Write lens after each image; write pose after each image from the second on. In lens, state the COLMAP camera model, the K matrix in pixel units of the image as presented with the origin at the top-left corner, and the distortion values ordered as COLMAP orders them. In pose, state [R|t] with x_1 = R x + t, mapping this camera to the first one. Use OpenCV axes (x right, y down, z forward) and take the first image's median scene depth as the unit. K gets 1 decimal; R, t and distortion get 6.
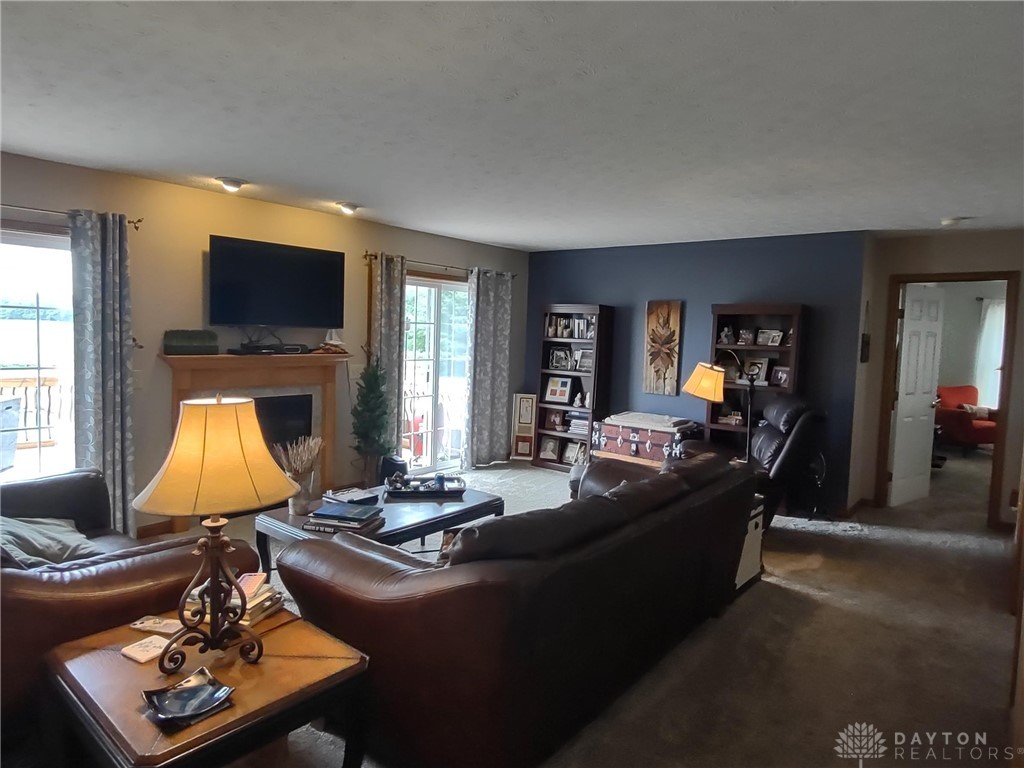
lens RADIAL K [[618.1, 0, 513.5], [0, 618.1, 376.0], [0, 0, 1]] dist [0.007293, -0.003256]
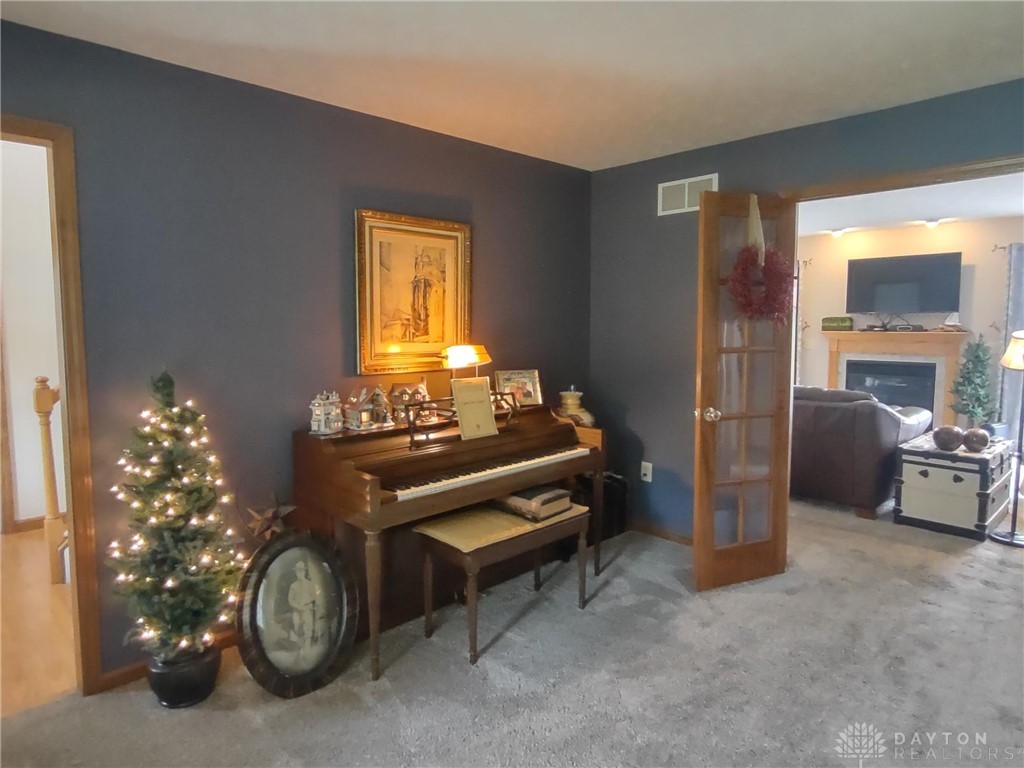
lens RADIAL K [[618.1, 0, 513.6], [0, 618.1, 380.3], [0, 0, 1]] dist [0.007293, -0.003256]
pose [[-0.123876, 0.055034, -0.990770, 1.281625], [-0.080933, 0.994574, 0.065365, 0.061050], [0.988992, 0.088283, -0.118750, 0.313397]]
